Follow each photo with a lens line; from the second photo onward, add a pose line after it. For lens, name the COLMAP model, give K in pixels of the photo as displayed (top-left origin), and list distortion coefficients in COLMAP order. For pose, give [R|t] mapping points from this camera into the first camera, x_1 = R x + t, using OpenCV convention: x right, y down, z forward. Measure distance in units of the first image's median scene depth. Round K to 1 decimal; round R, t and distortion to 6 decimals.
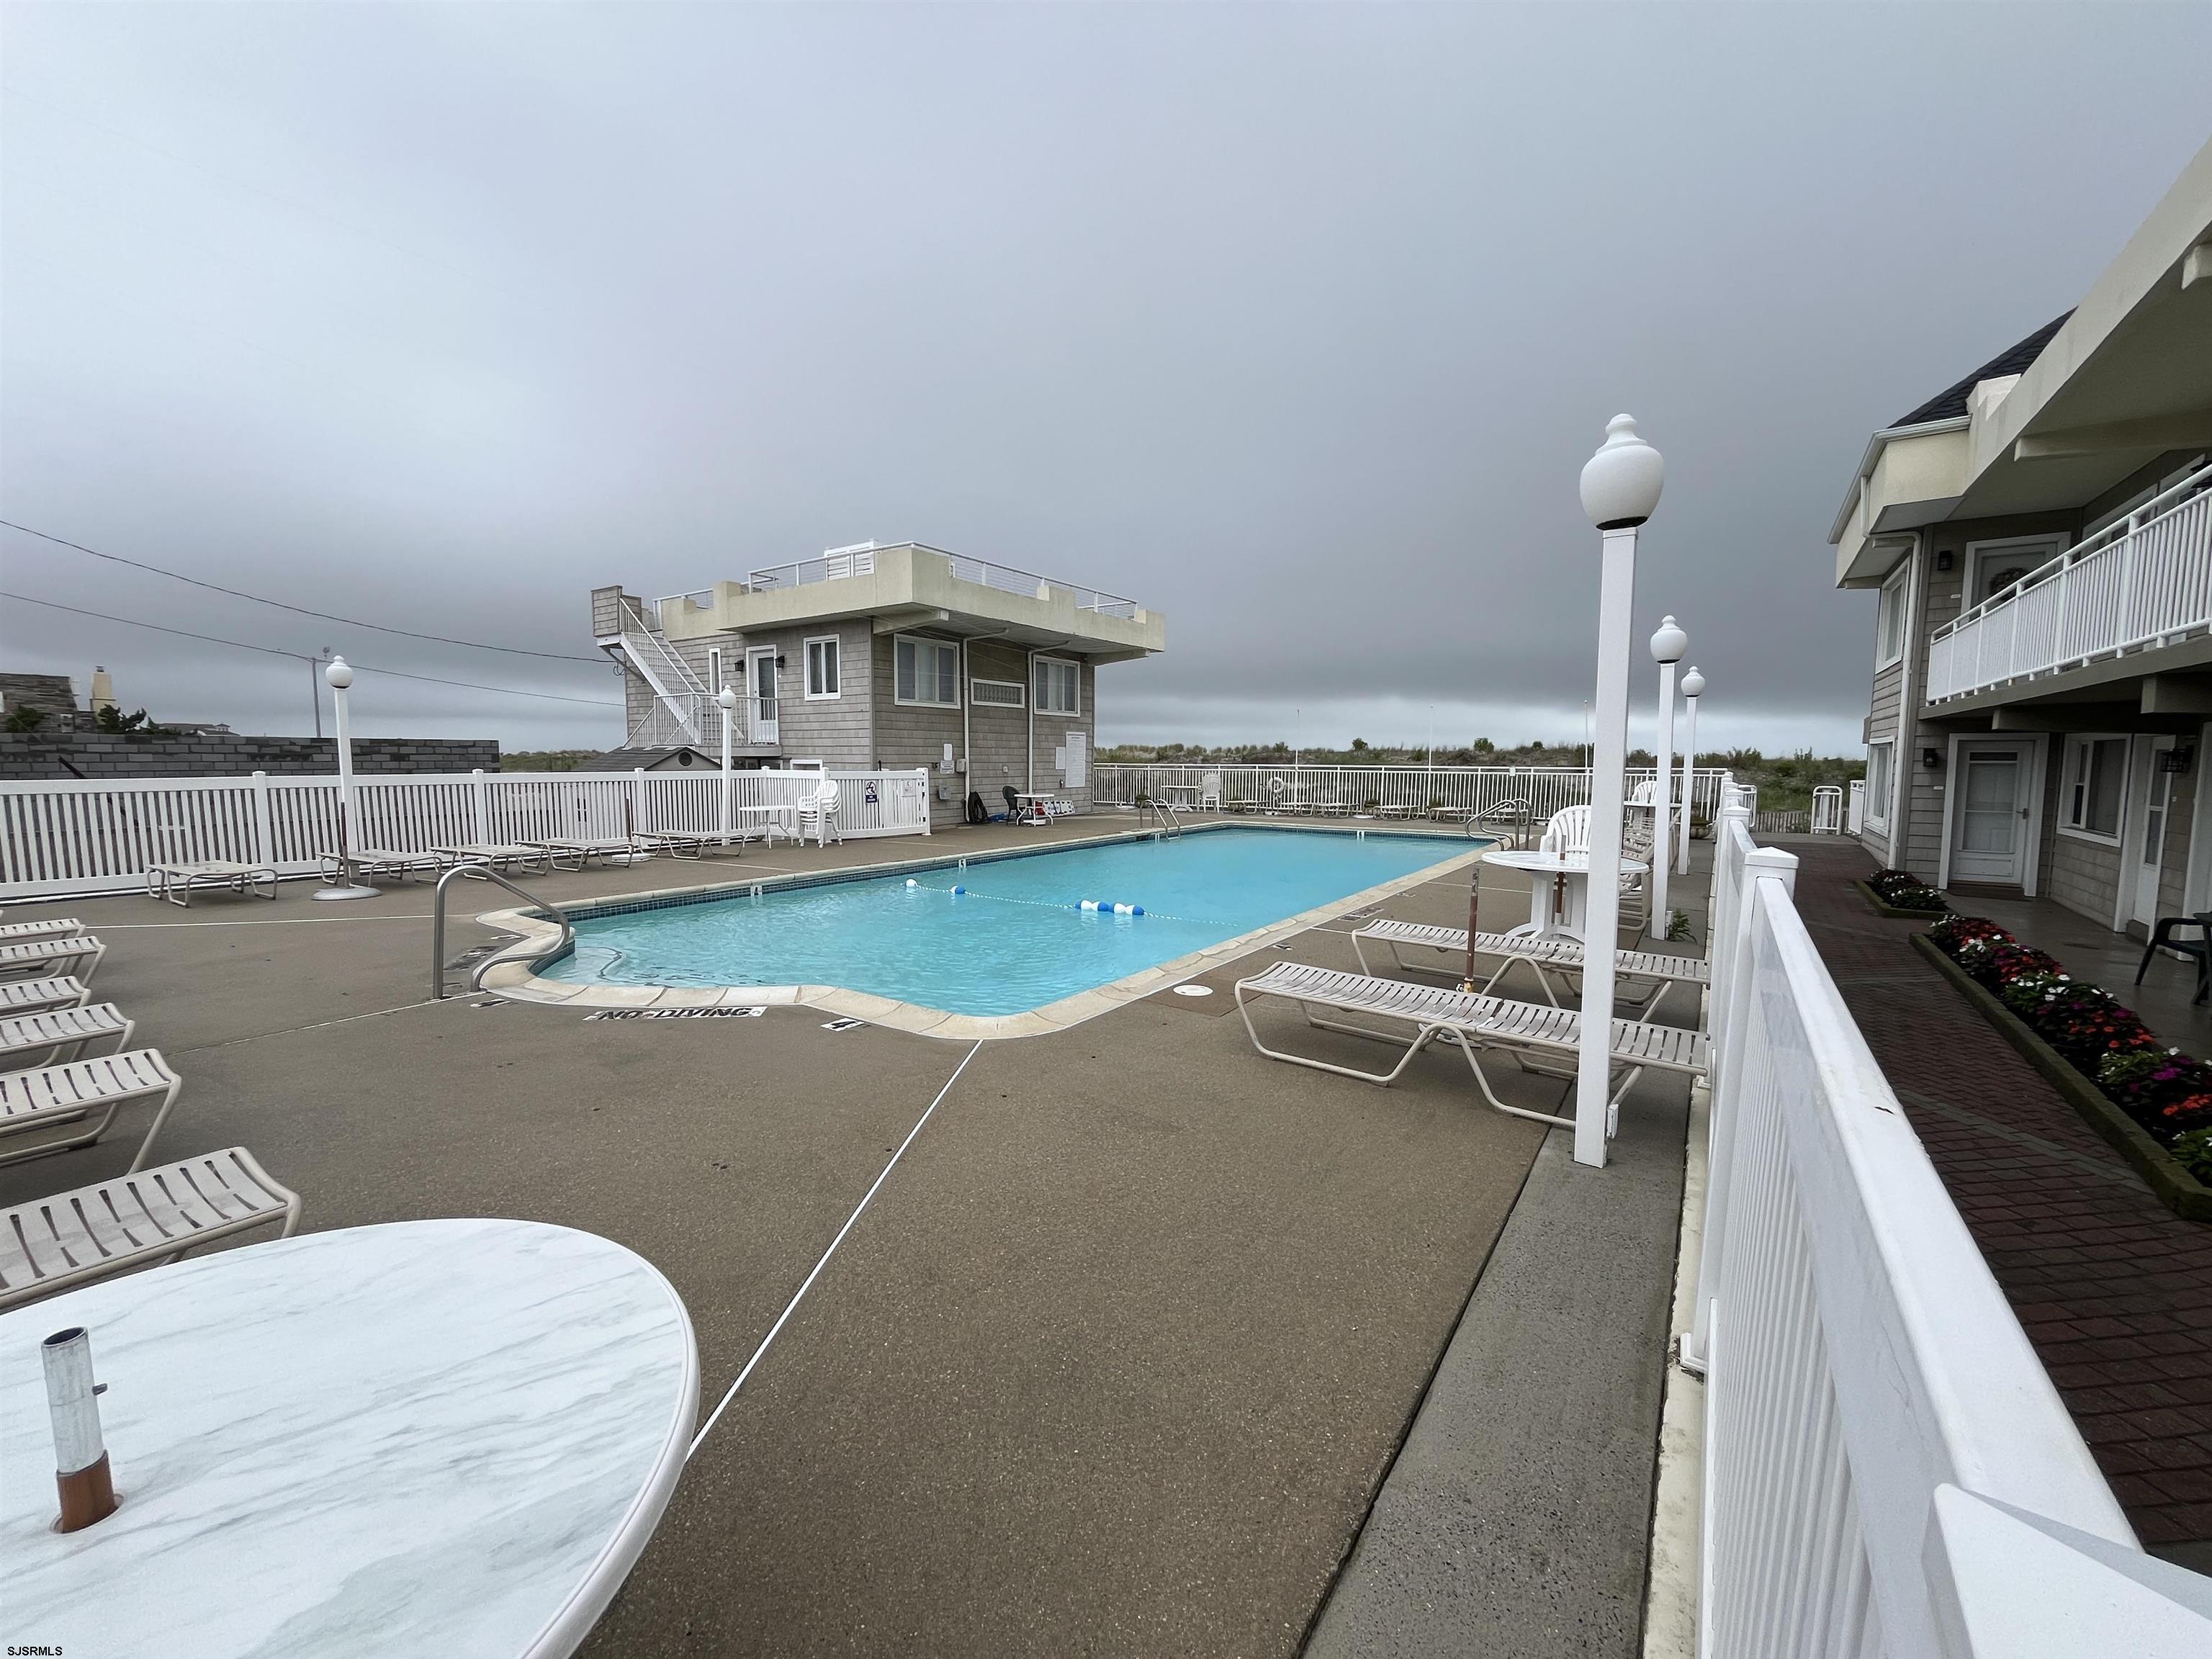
lens RADIAL K [[897.1, 0, 1100.2], [0, 897.1, 836.2], [0, 0, 1]] dist [-0.001946, 0.000195]
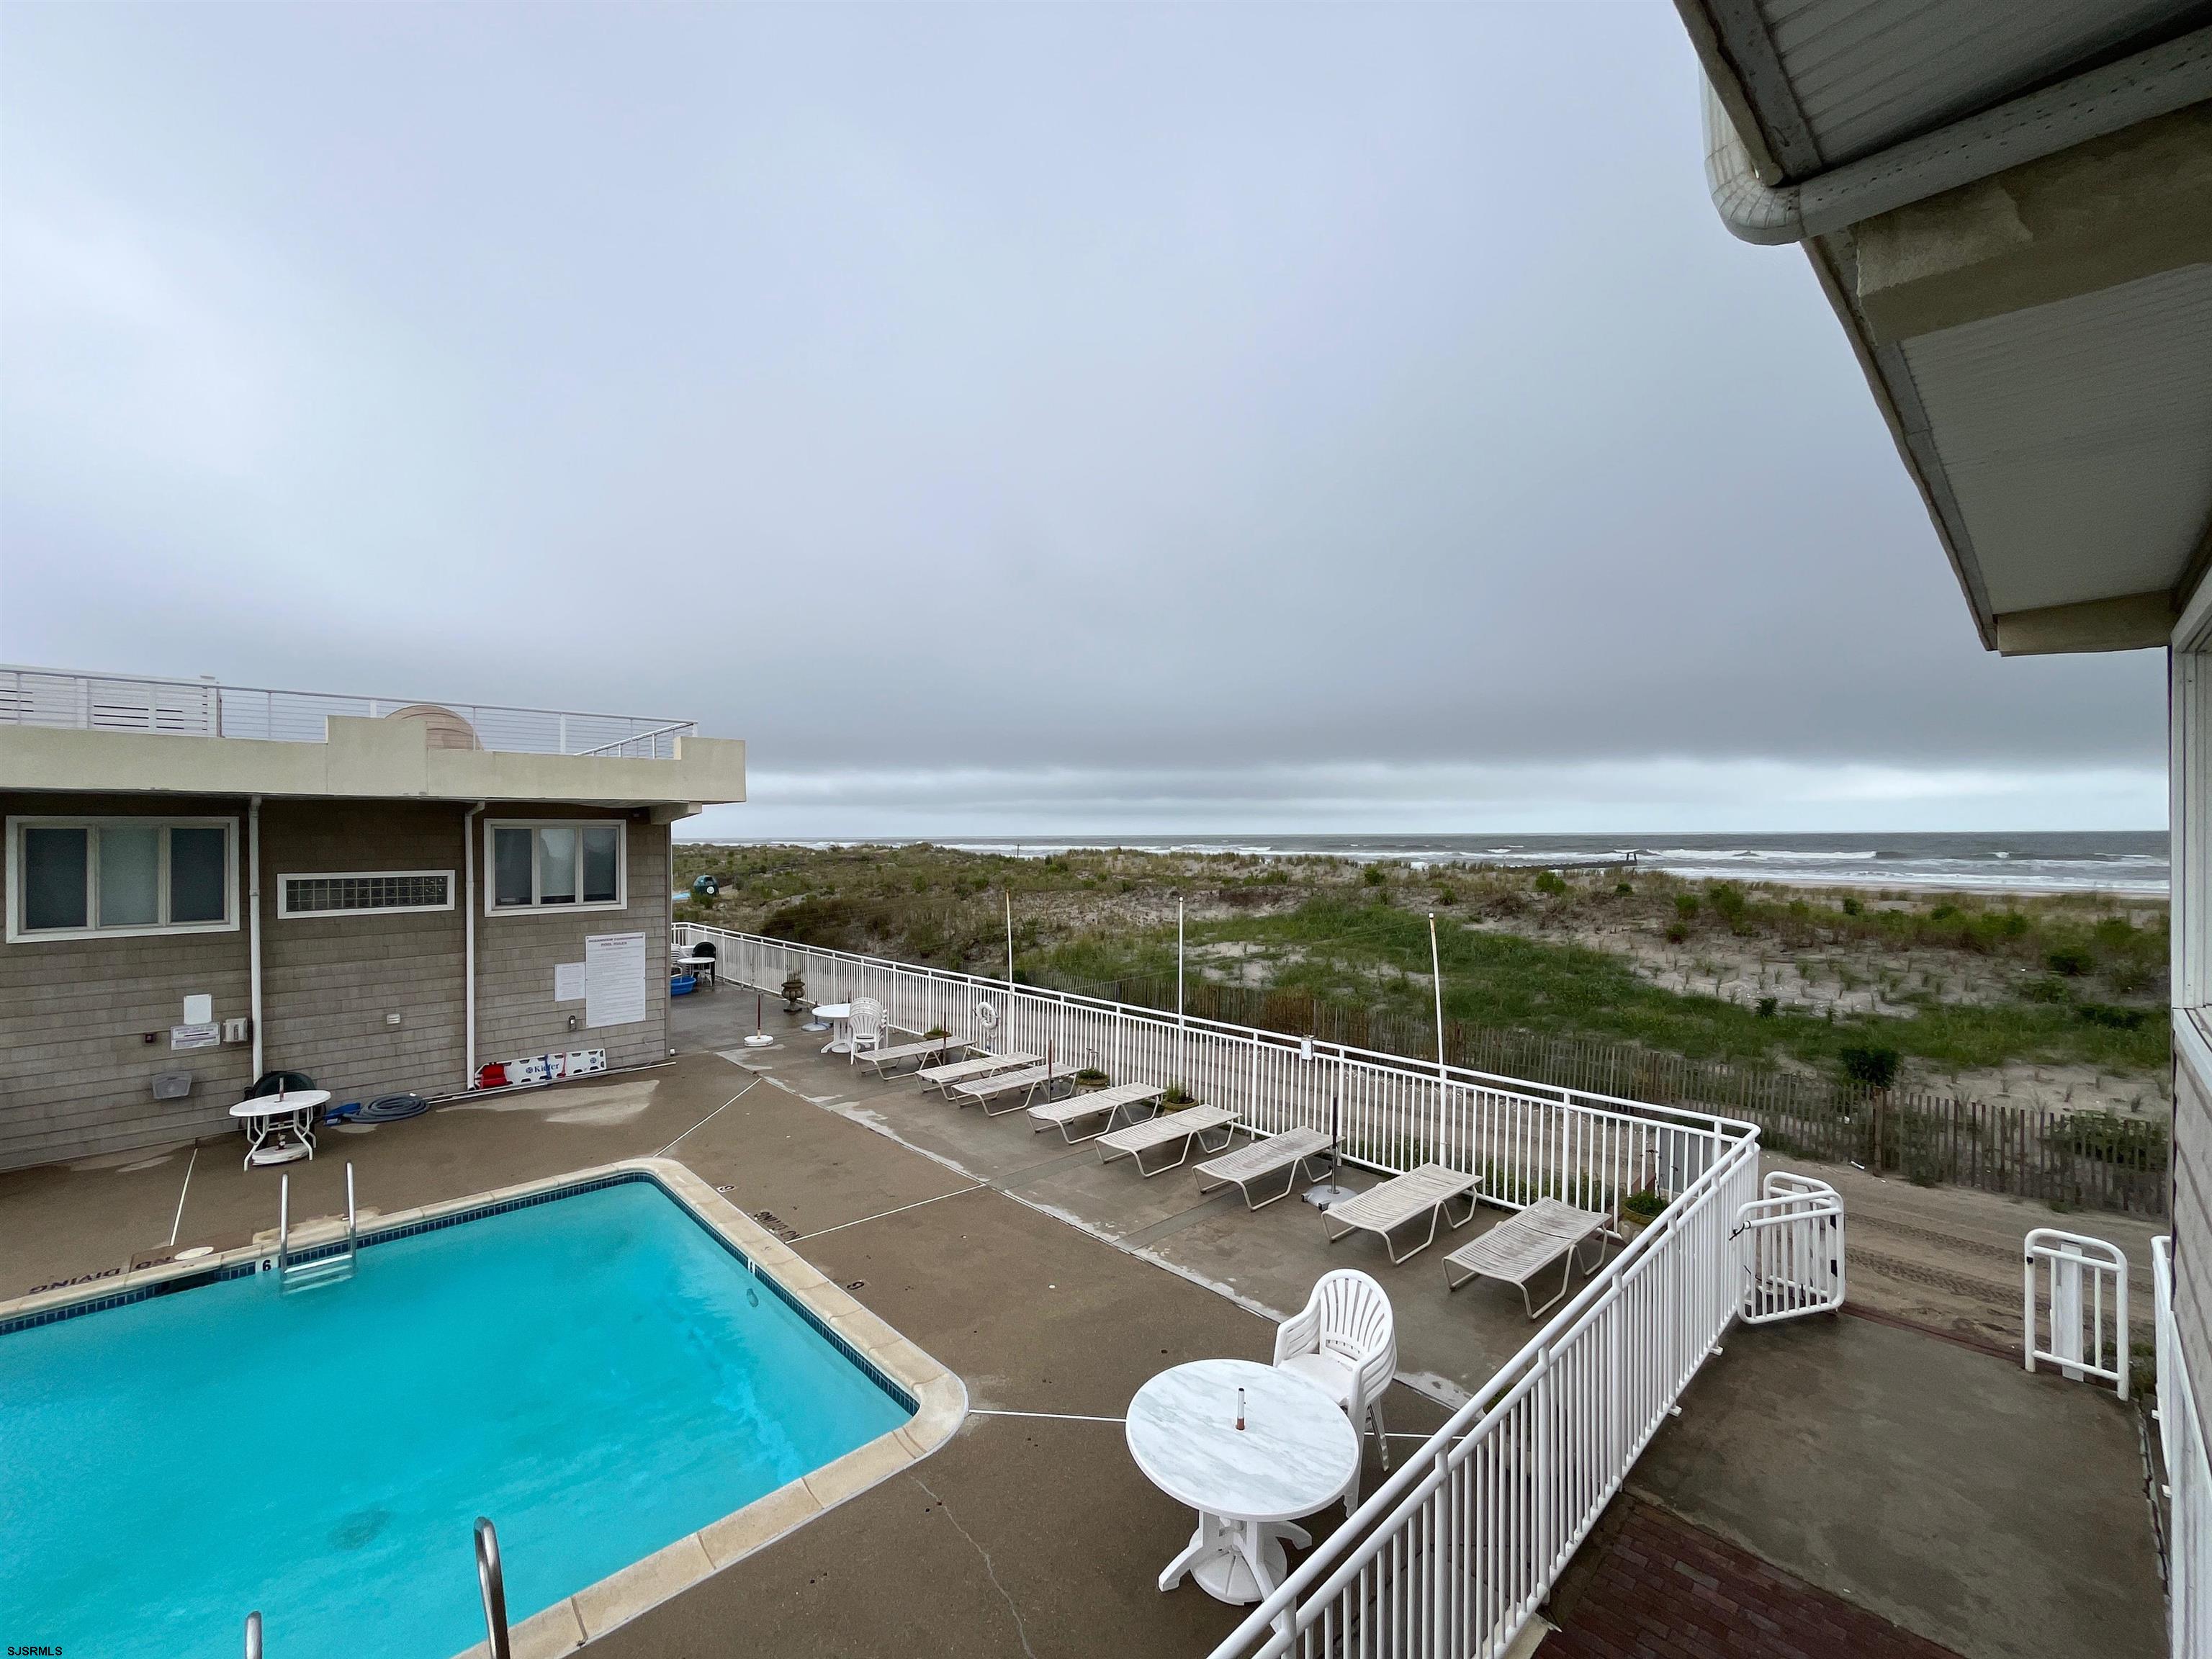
lens RADIAL K [[897.1, 0, 1100.2], [0, 897.1, 836.2], [0, 0, 1]] dist [-0.001946, 0.000195]
pose [[0.977064, -0.007620, -0.212808, 0.451926], [-0.010329, 0.996488, -0.083102, -0.144033], [0.212693, 0.083394, 0.973554, 0.500827]]
